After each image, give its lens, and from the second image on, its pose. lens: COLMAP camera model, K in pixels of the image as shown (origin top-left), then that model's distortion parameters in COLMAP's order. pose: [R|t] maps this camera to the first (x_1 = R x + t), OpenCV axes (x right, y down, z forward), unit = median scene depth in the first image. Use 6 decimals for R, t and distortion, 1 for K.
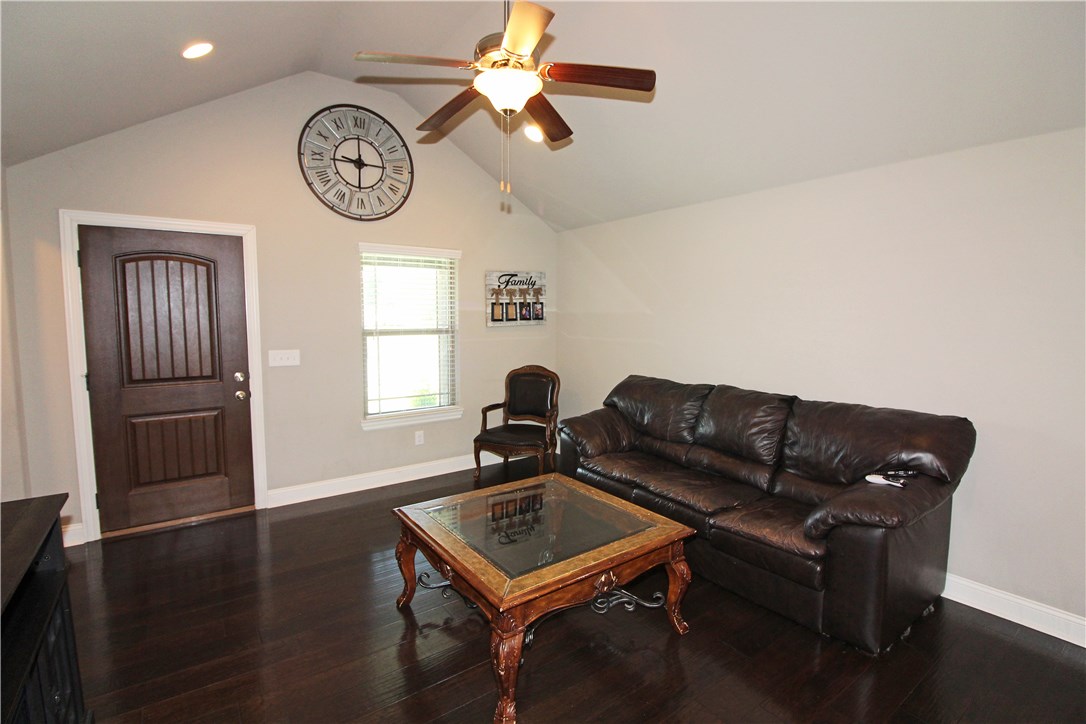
lens RADIAL K [[502.4, 0, 541.0], [0, 502.4, 365.2], [0, 0, 1]] dist [-0.005729, -0.002485]
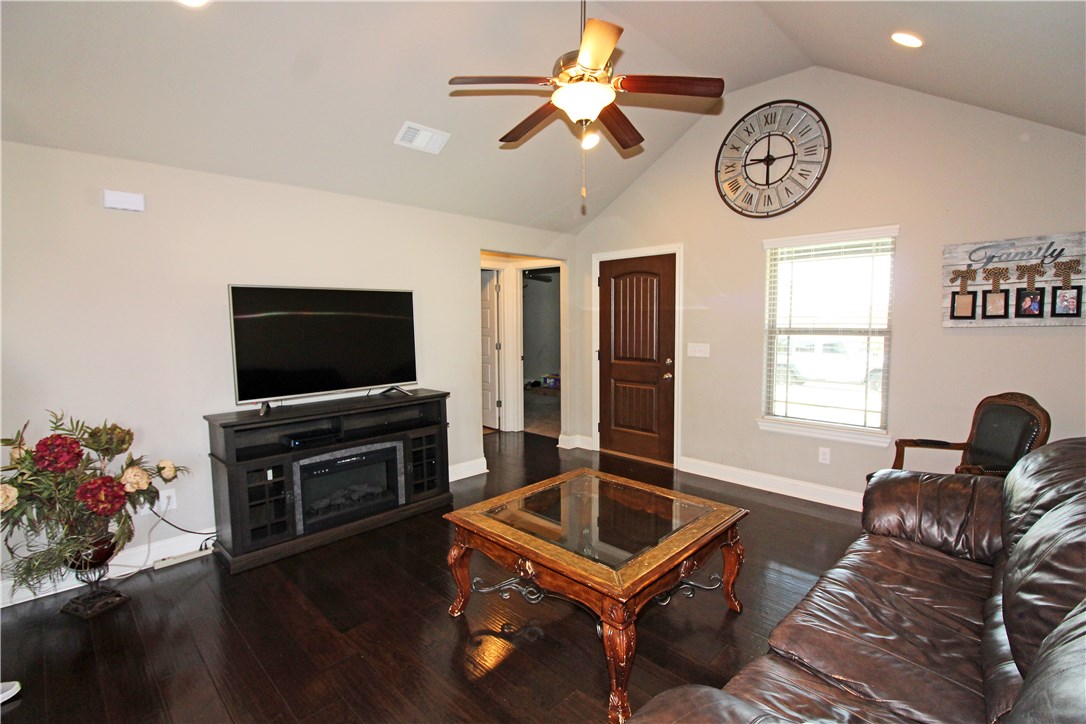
lens RADIAL K [[502.4, 0, 544.0], [0, 502.4, 361.5], [0, 0, 1]] dist [-0.005729, -0.002485]
pose [[0.166736, 0.083189, -0.982486, 0.515728], [-0.087271, 0.993769, 0.069333, -0.032302], [0.982132, 0.074183, 0.172957, 0.379368]]
